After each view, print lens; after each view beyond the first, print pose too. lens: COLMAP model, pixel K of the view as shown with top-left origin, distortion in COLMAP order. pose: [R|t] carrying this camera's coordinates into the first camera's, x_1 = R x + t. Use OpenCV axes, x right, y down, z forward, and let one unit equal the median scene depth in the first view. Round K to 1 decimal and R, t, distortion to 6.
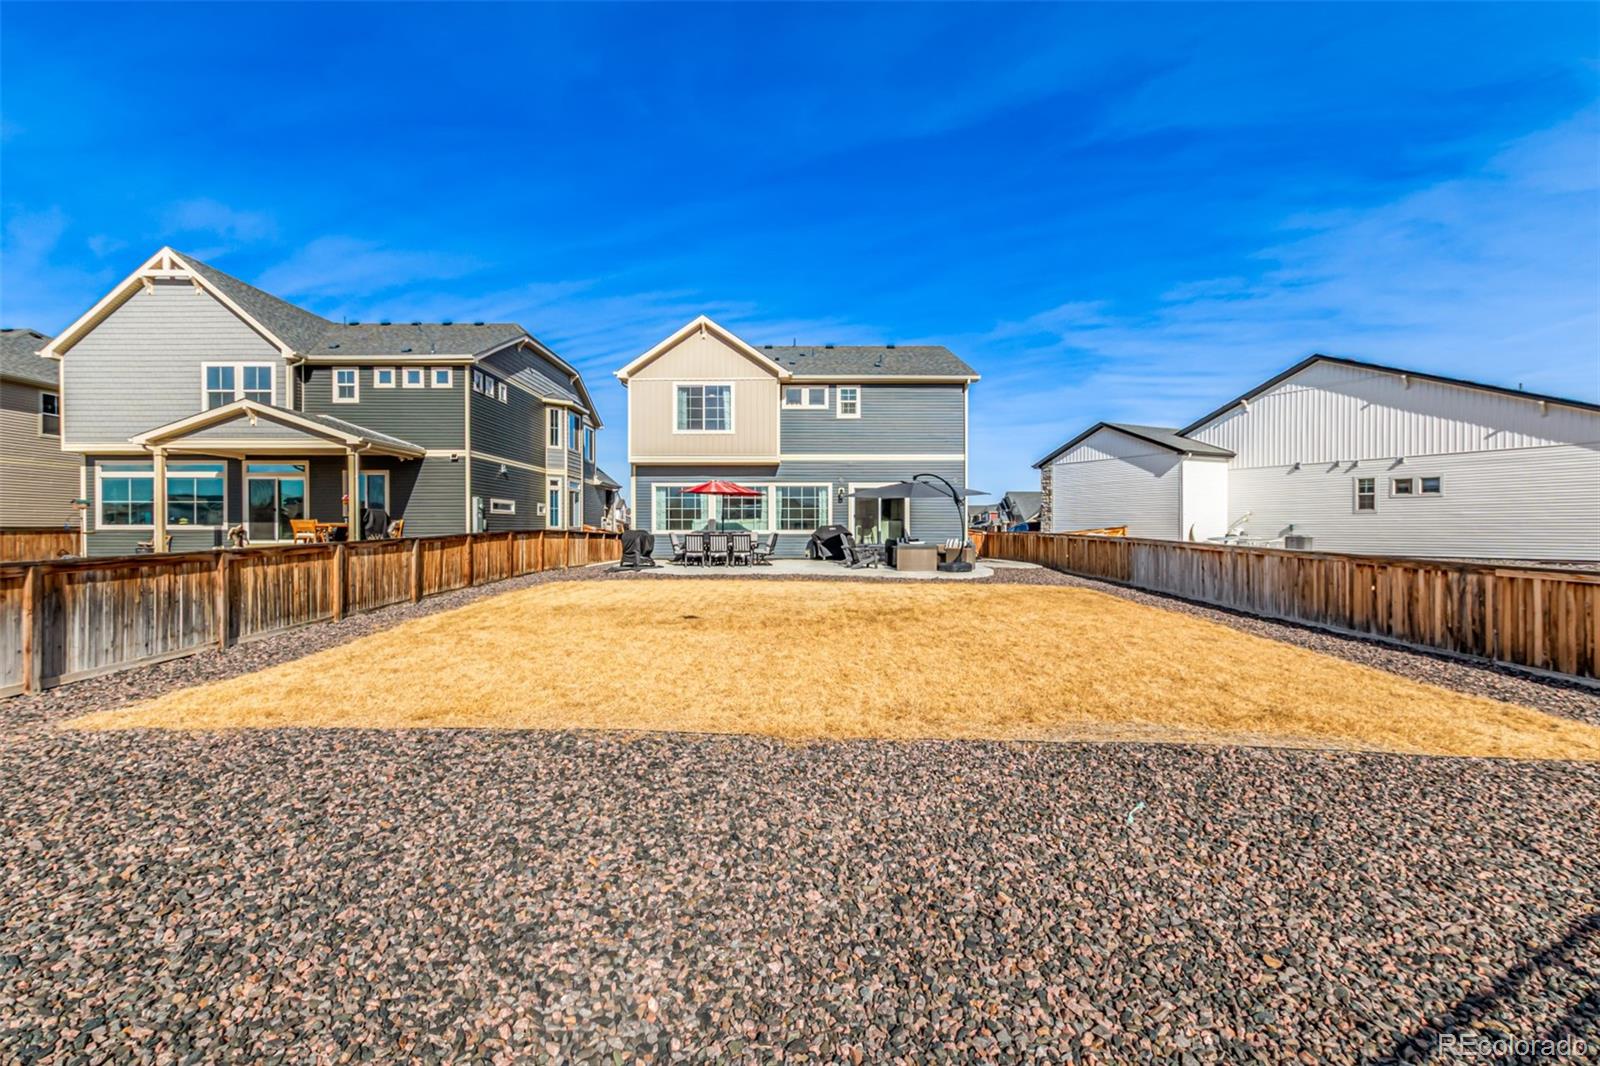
lens RADIAL K [[726.9, 0, 798.7], [0, 726.9, 530.1], [0, 0, 1]] dist [-0.000424, 0.000356]
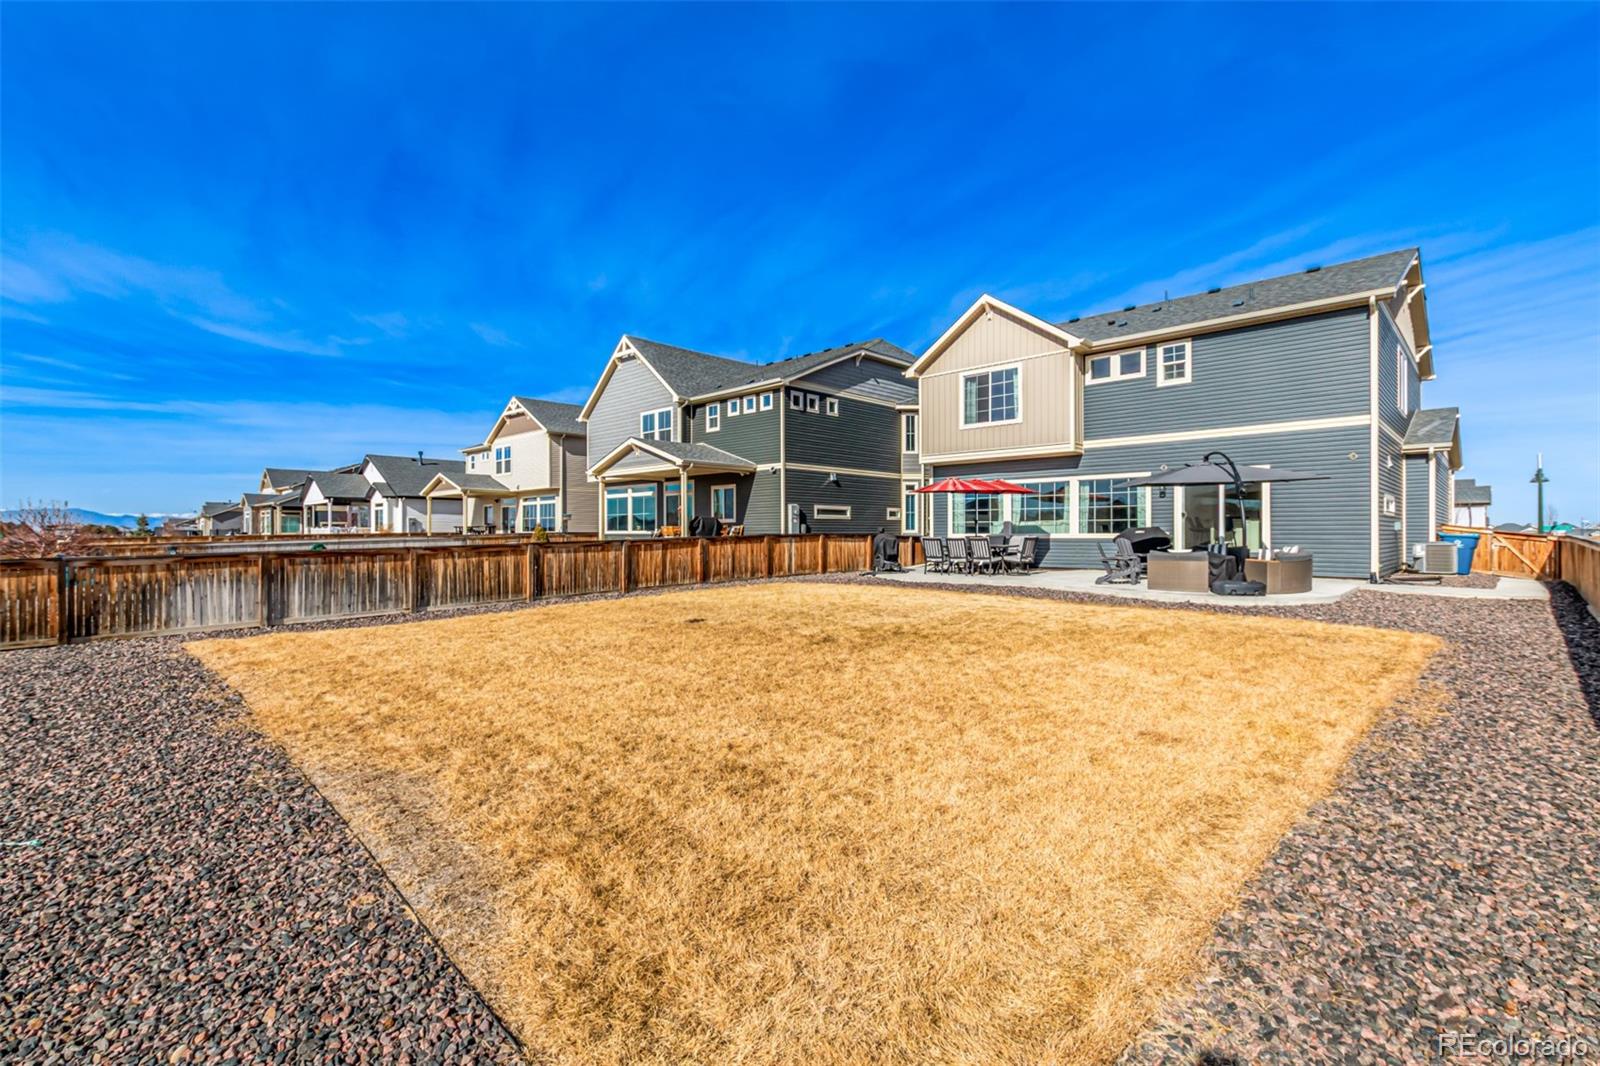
lens RADIAL K [[726.9, 0, 790.2], [0, 726.9, 523.9], [0, 0, 1]] dist [-0.000424, 0.000356]
pose [[0.711686, -0.009158, -0.702438, 0.344328], [-0.000481, 0.999908, -0.013523, 0.000063], [0.702497, 0.009962, 0.711617, 0.207786]]
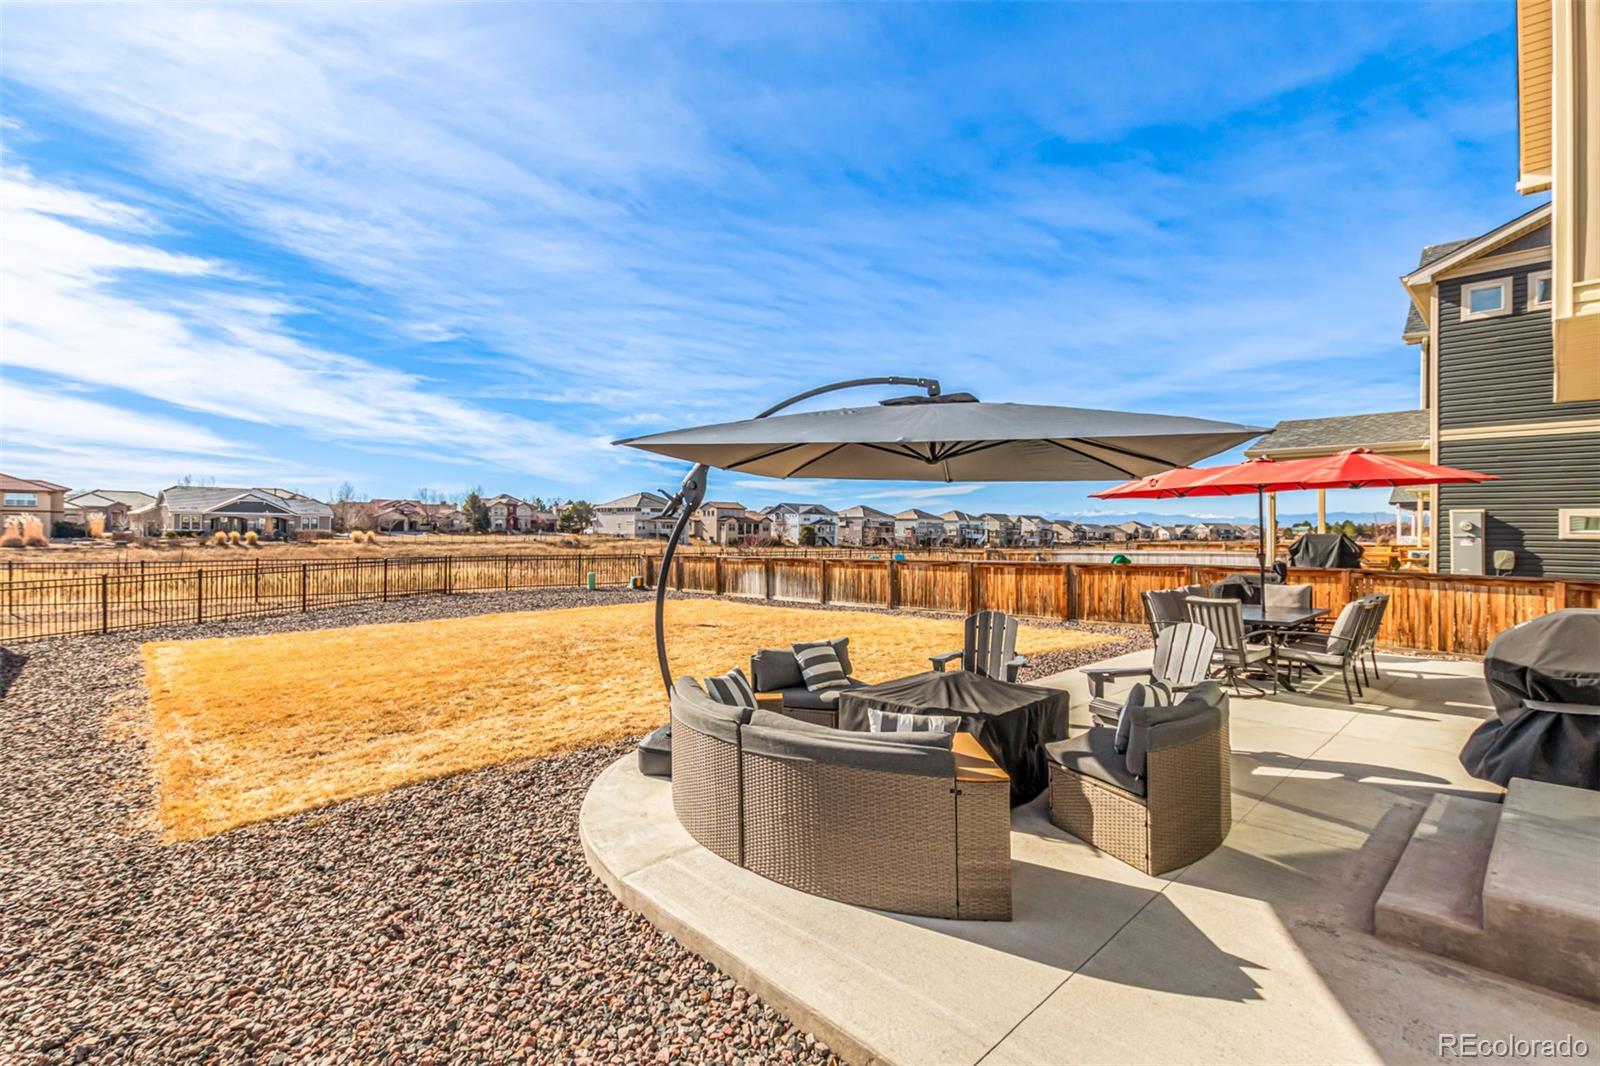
lens RADIAL K [[726.9, 0, 797.7], [0, 726.9, 533.1], [0, 0, 1]] dist [-0.000424, 0.000356]
pose [[-0.721753, -0.016790, -0.691948, 0.319139], [-0.019770, 0.999798, -0.003638, -0.016041], [0.691869, 0.011054, -0.721939, 1.070385]]
